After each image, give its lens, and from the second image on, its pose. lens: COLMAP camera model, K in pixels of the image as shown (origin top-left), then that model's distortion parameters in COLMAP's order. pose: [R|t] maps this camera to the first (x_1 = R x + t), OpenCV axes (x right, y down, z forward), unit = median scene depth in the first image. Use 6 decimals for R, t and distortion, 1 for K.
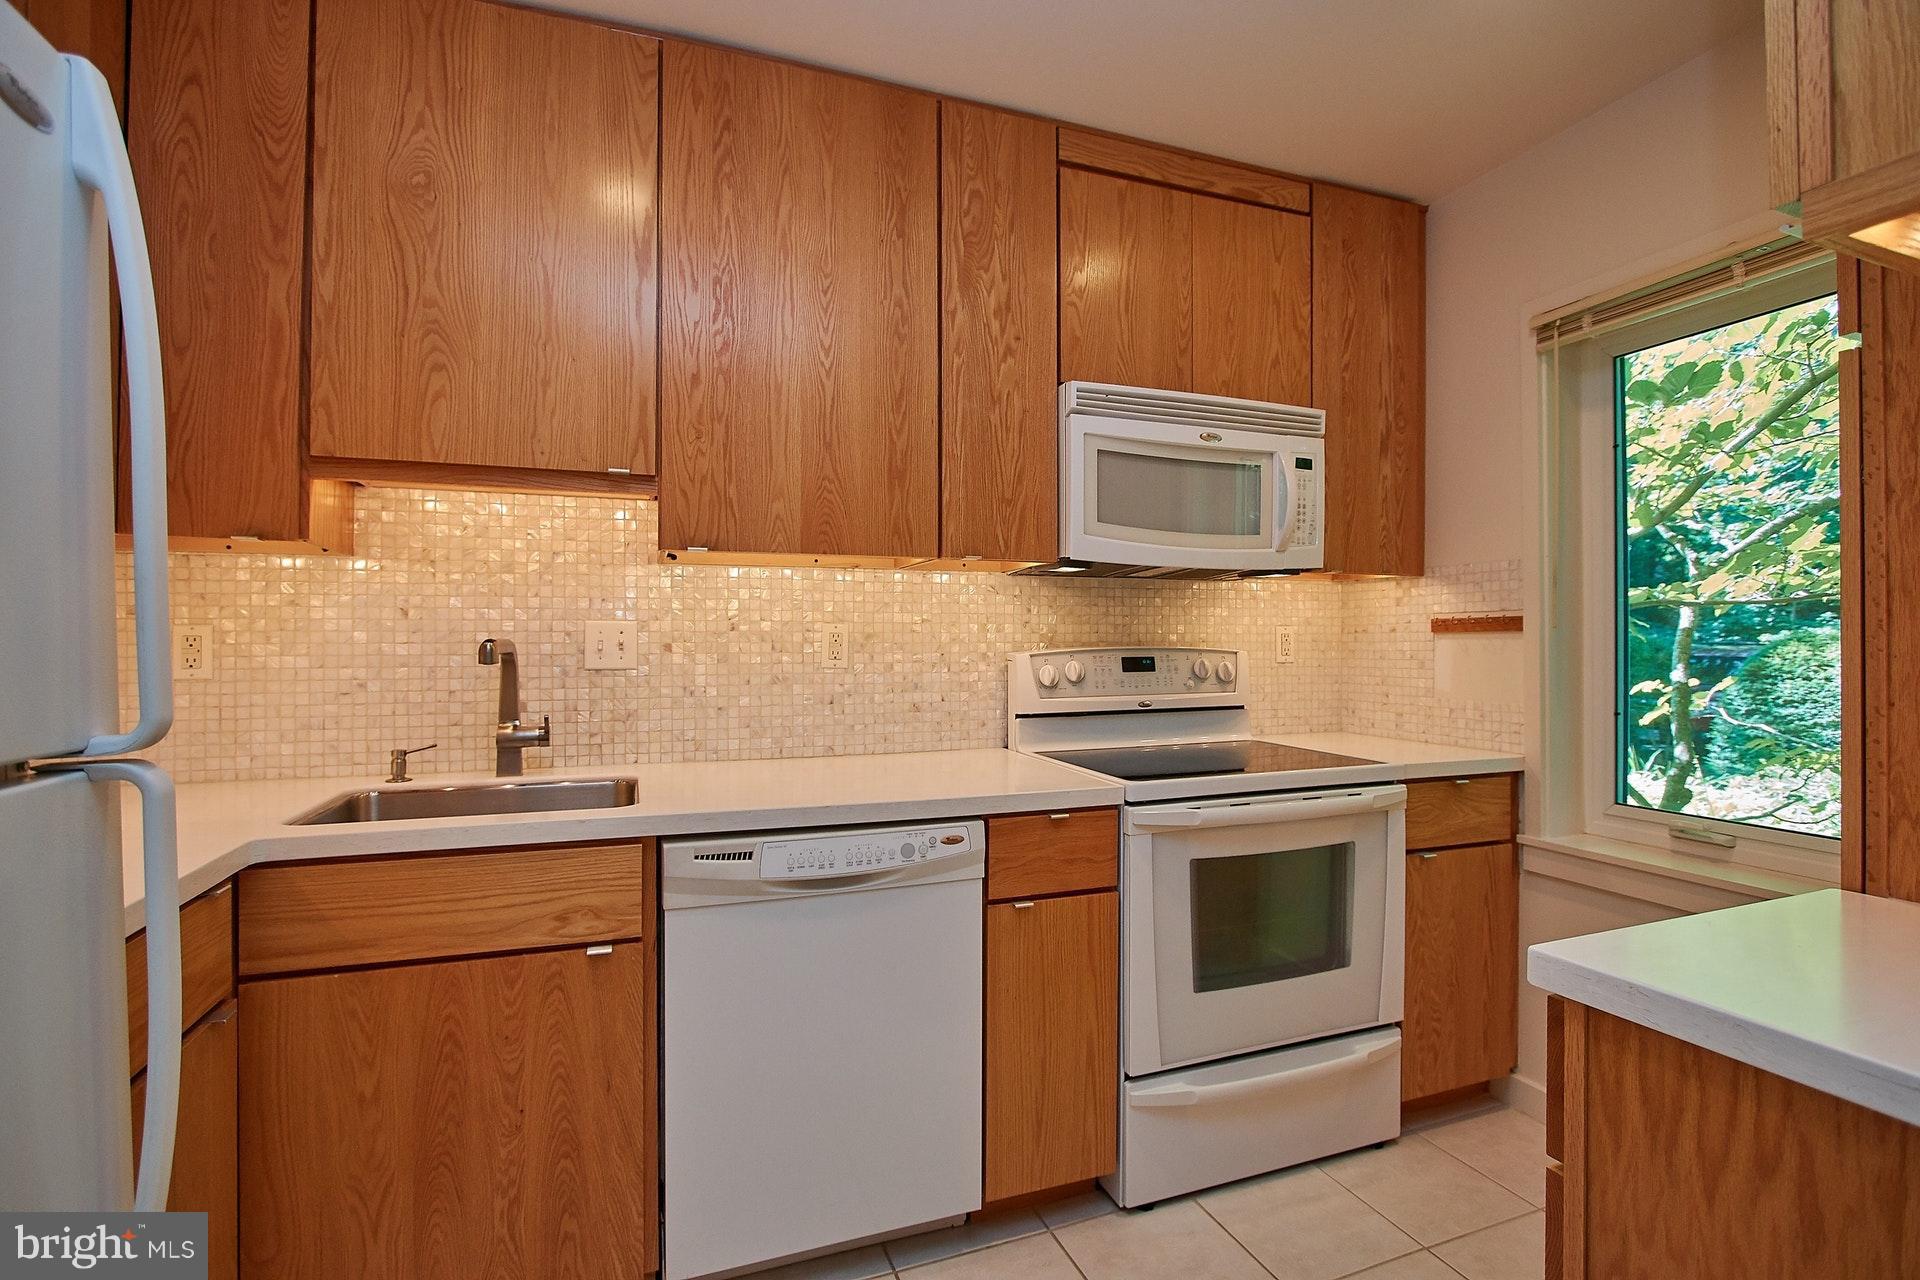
lens RADIAL K [[889.6, 0, 957.8], [0, 889.6, 638.5], [0, 0, 1]] dist [-0.013024, 0.000594]
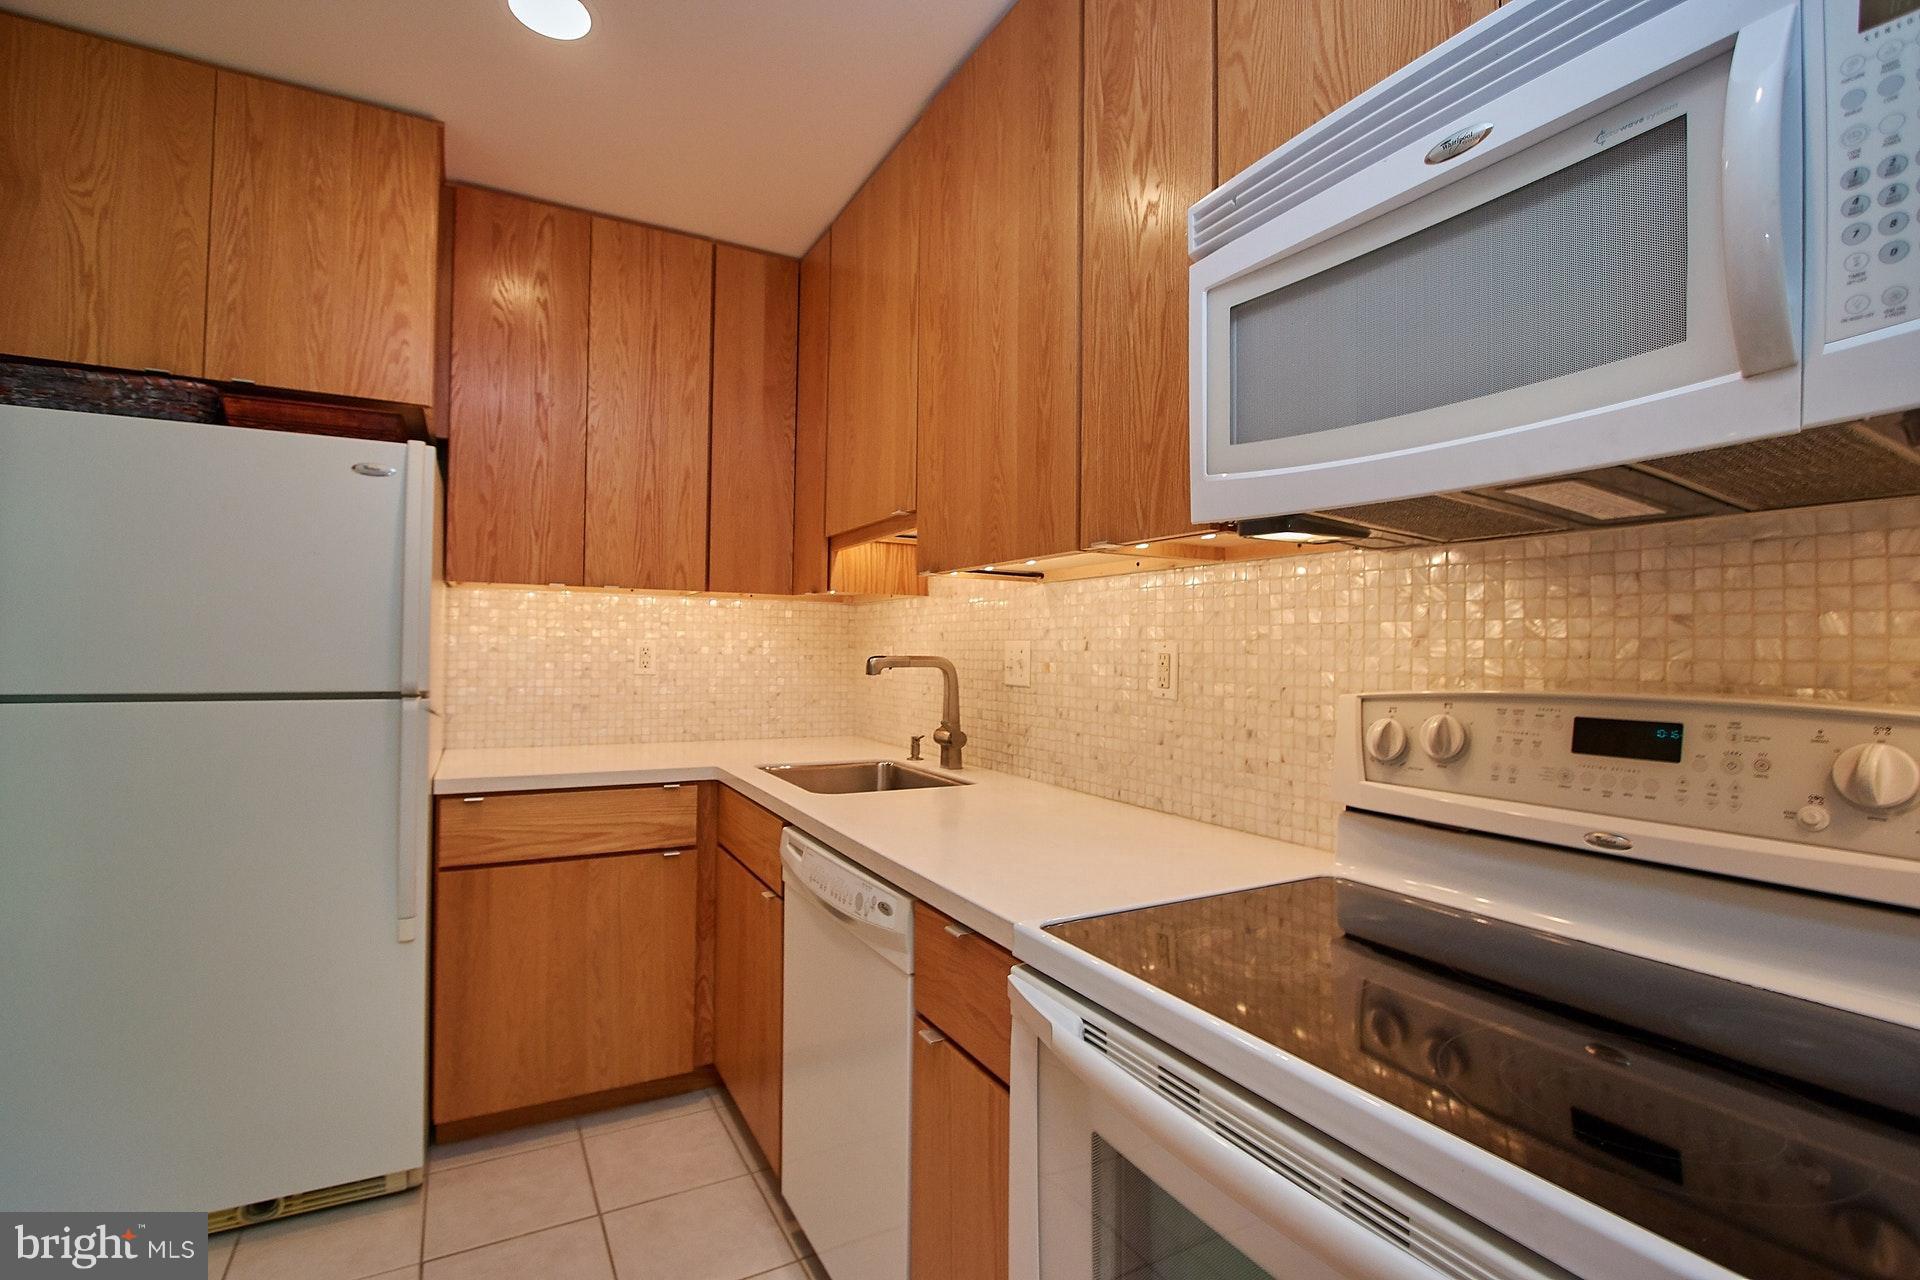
lens RADIAL K [[889.6, 0, 957.8], [0, 889.6, 638.5], [0, 0, 1]] dist [-0.013024, 0.000594]
pose [[0.137684, -0.010232, -0.990423, 0.587673], [-0.013172, 0.999839, -0.012161, -0.007402], [0.990389, 0.014721, 0.137527, 0.692042]]
